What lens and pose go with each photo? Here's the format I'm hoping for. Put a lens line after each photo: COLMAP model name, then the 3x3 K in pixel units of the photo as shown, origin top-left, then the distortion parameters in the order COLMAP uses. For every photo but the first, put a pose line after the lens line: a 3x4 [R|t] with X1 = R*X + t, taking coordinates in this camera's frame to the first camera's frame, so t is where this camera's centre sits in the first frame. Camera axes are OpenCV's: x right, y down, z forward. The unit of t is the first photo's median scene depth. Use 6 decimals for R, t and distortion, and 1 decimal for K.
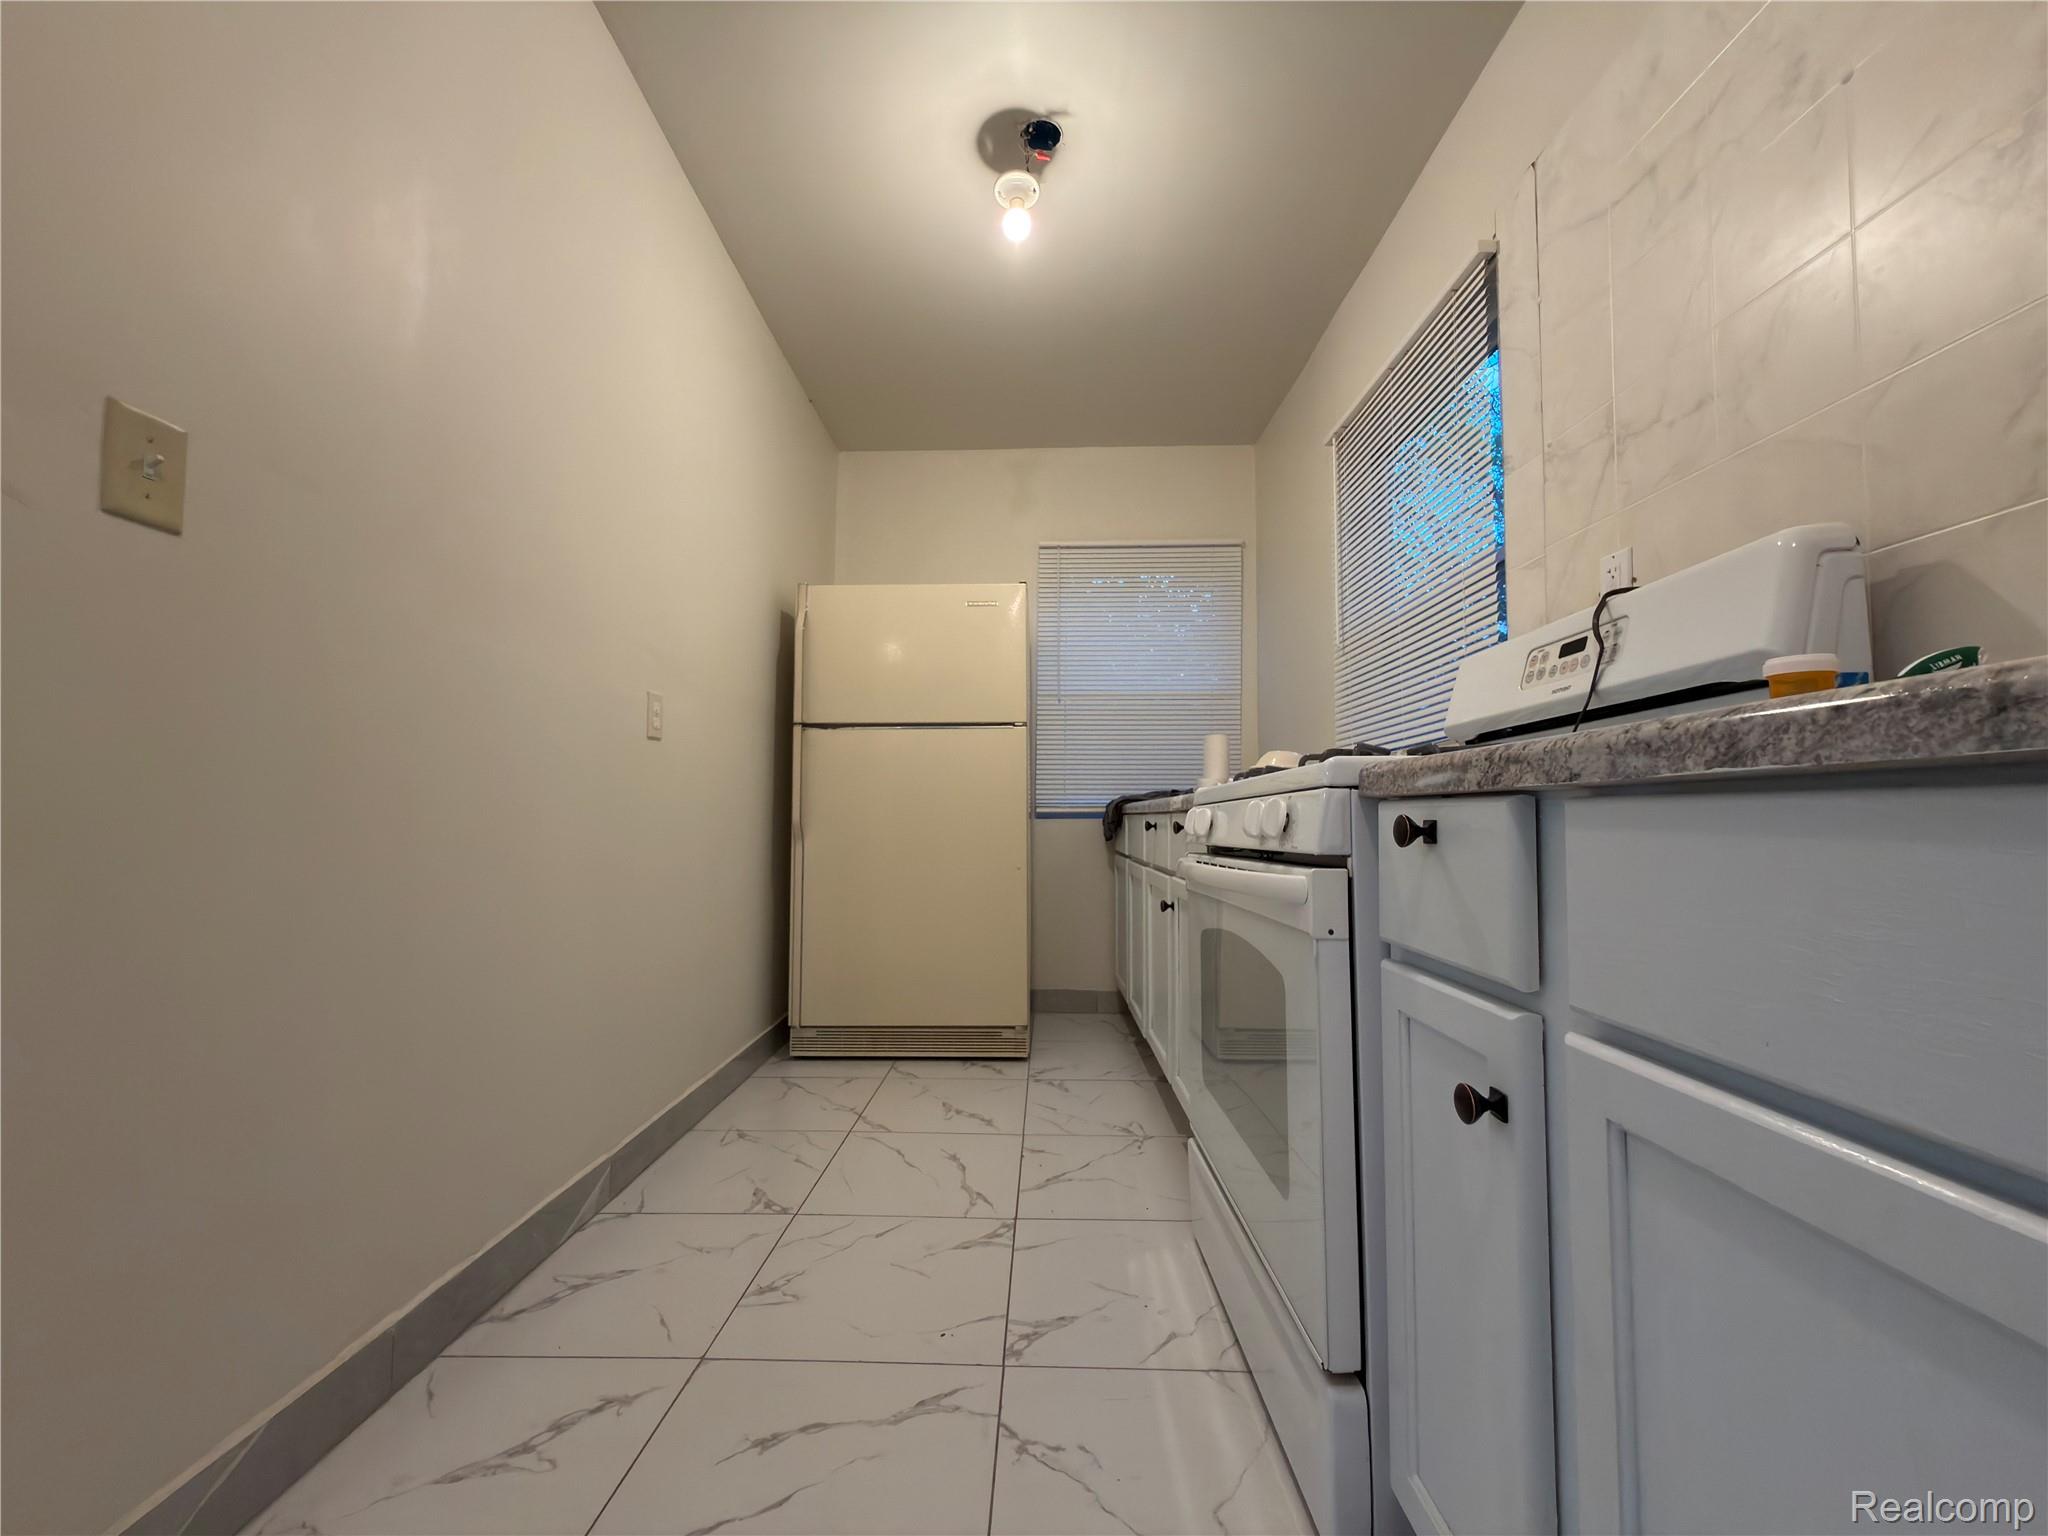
lens RADIAL K [[866.3, 0, 1016.3], [0, 866.3, 765.5], [0, 0, 1]] dist [-0.001464, 0.001207]
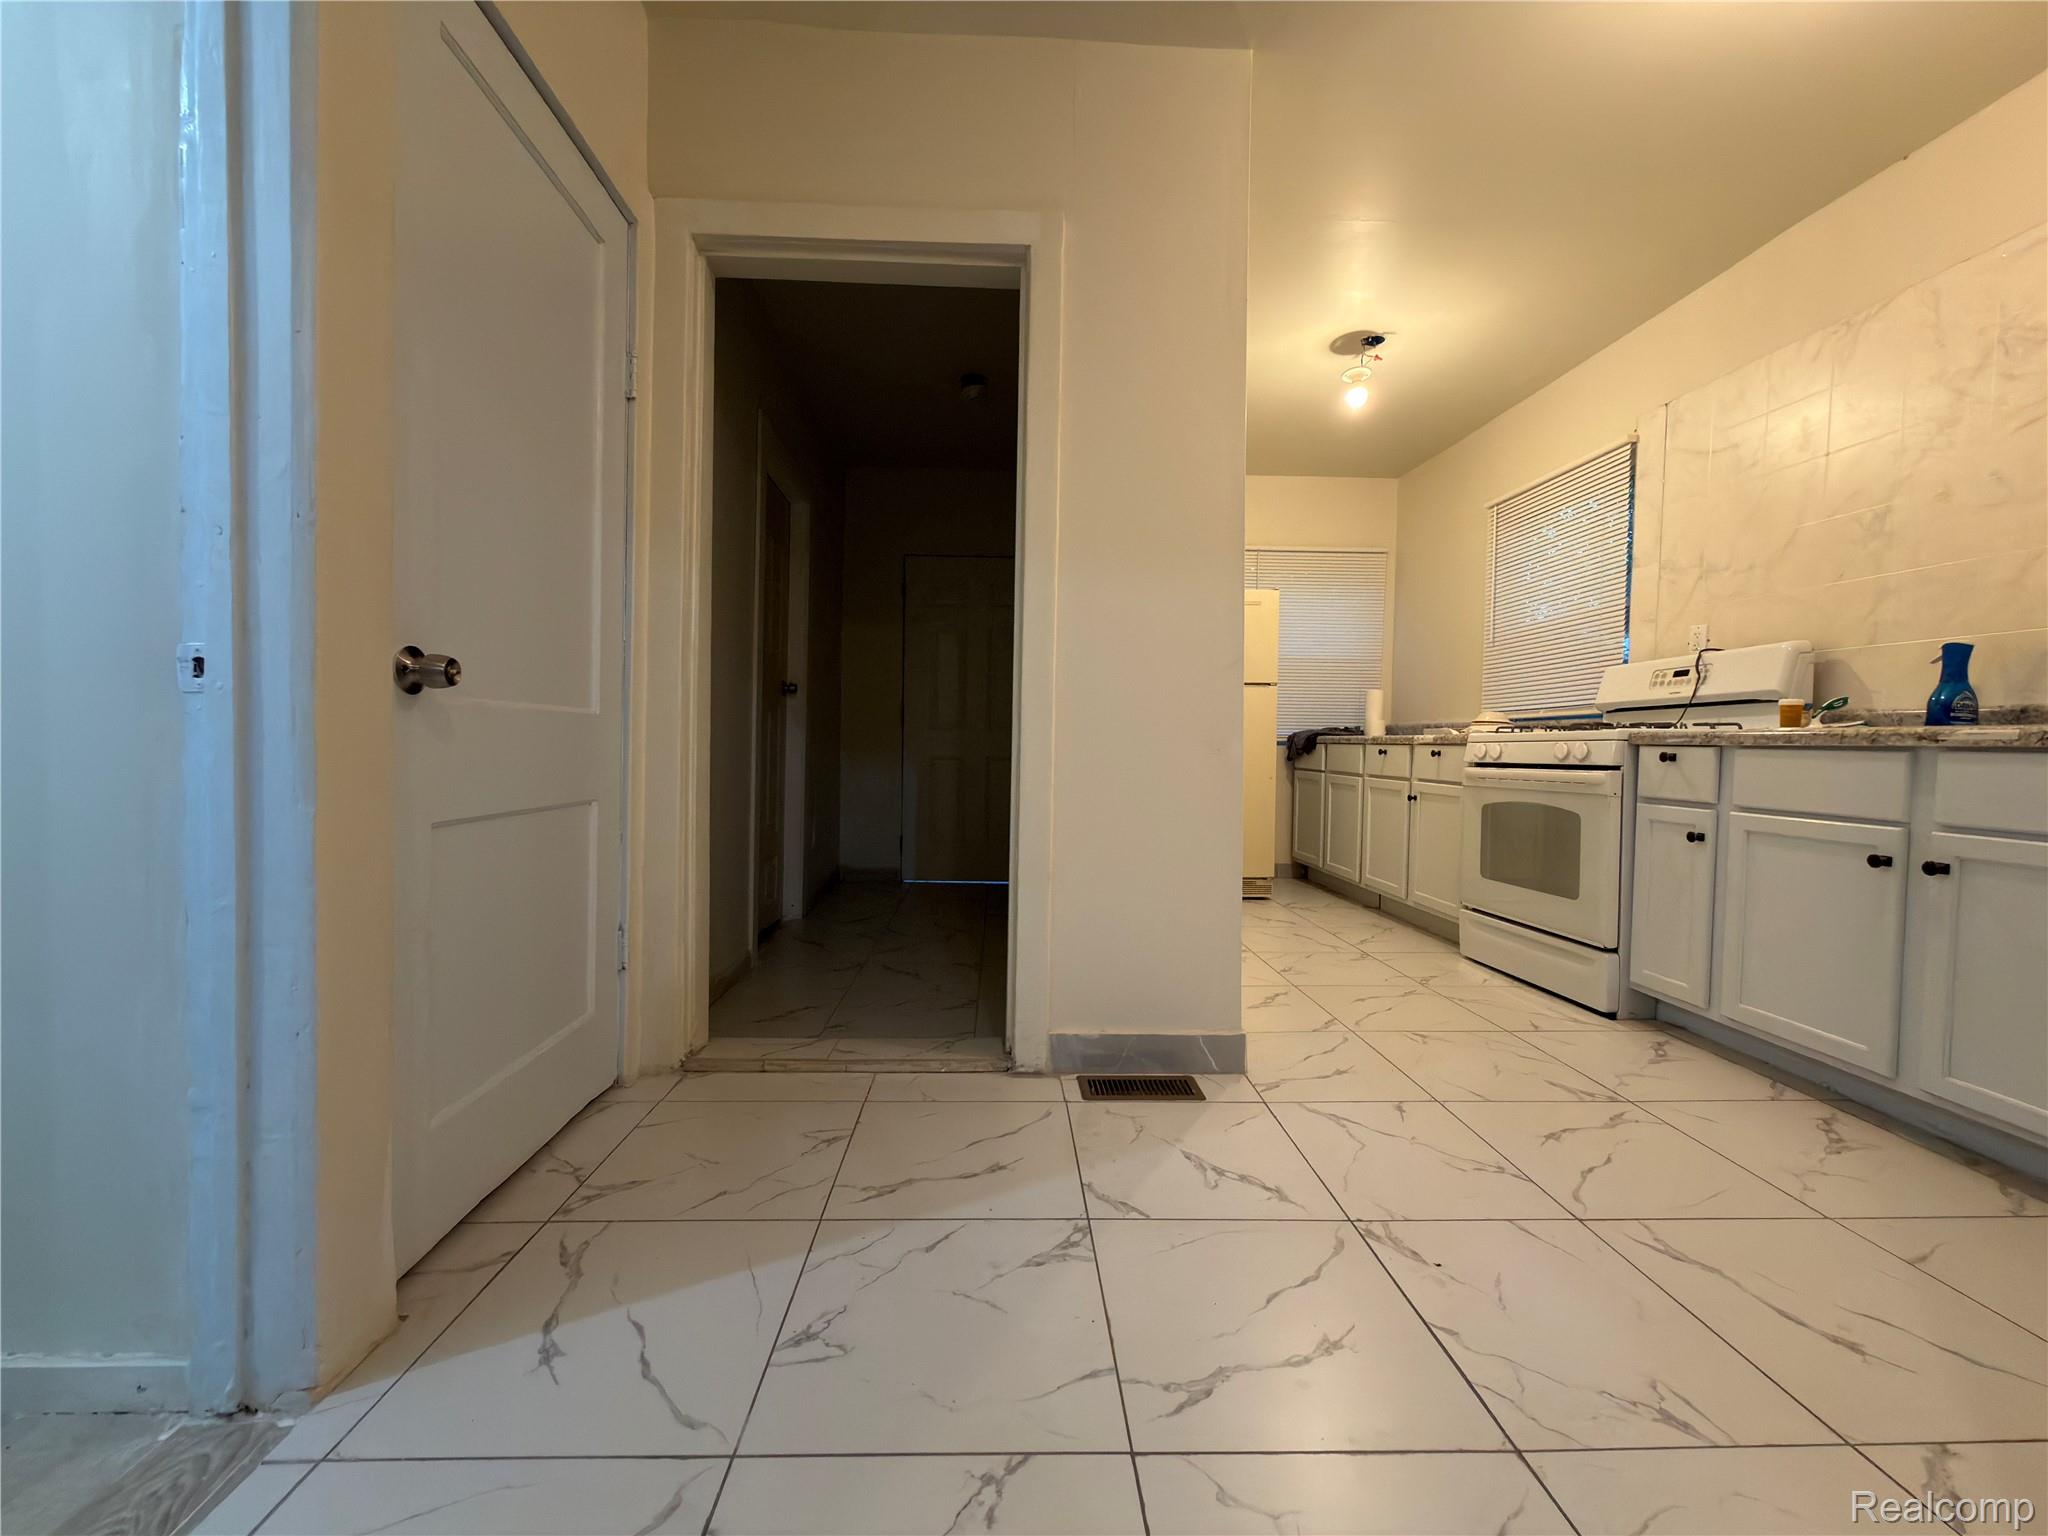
lens RADIAL K [[866.3, 0, 1021.0], [0, 866.3, 774.9], [0, 0, 1]] dist [-0.001464, 0.001207]
pose [[0.997778, 0.005308, 0.066414, -1.204753], [-0.012055, 0.994752, 0.101606, -0.086144], [-0.065526, -0.102180, 0.992605, -1.123858]]
